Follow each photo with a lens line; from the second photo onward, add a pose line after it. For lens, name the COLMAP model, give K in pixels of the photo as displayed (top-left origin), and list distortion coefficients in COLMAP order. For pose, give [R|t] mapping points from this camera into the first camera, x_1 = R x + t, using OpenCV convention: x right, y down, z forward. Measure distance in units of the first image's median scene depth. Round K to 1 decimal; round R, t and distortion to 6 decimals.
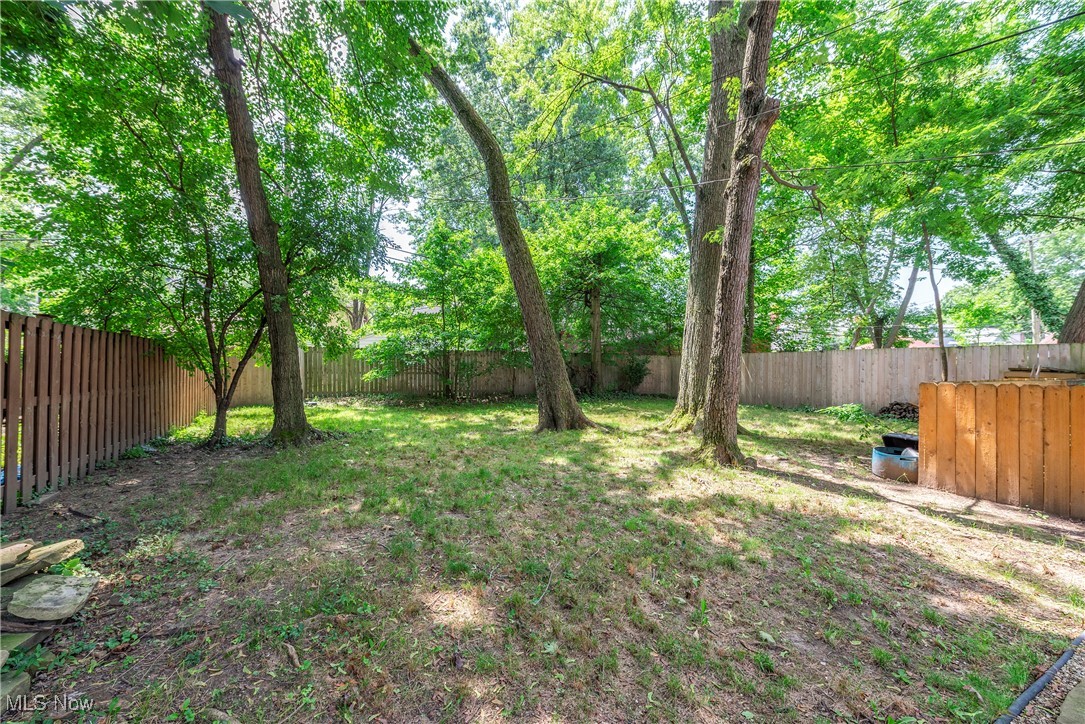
lens RADIAL K [[420.4, 0, 539.4], [0, 420.4, 363.8], [0, 0, 1]] dist [-0.000638, -0.000024]
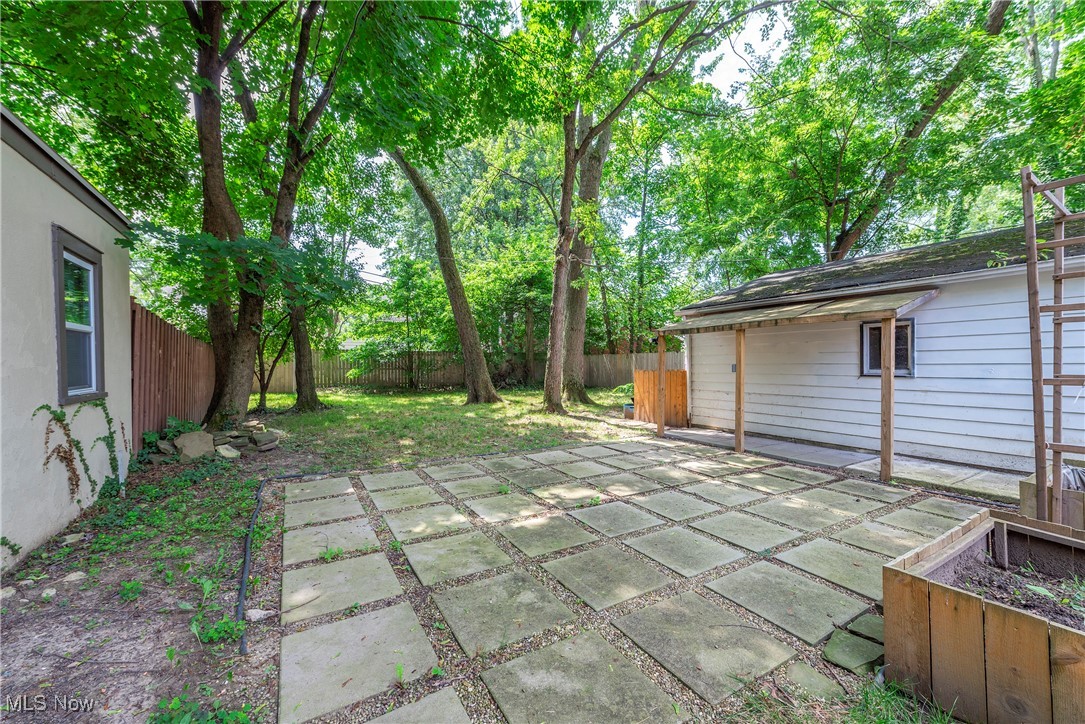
lens RADIAL K [[420.4, 0, 547.2], [0, 420.4, 363.8], [0, 0, 1]] dist [-0.000638, -0.000024]
pose [[0.996836, -0.003869, 0.079387, 0.131991], [0.003233, 0.999962, 0.008140, -0.003019], [-0.079416, -0.007858, 0.996811, -0.448410]]
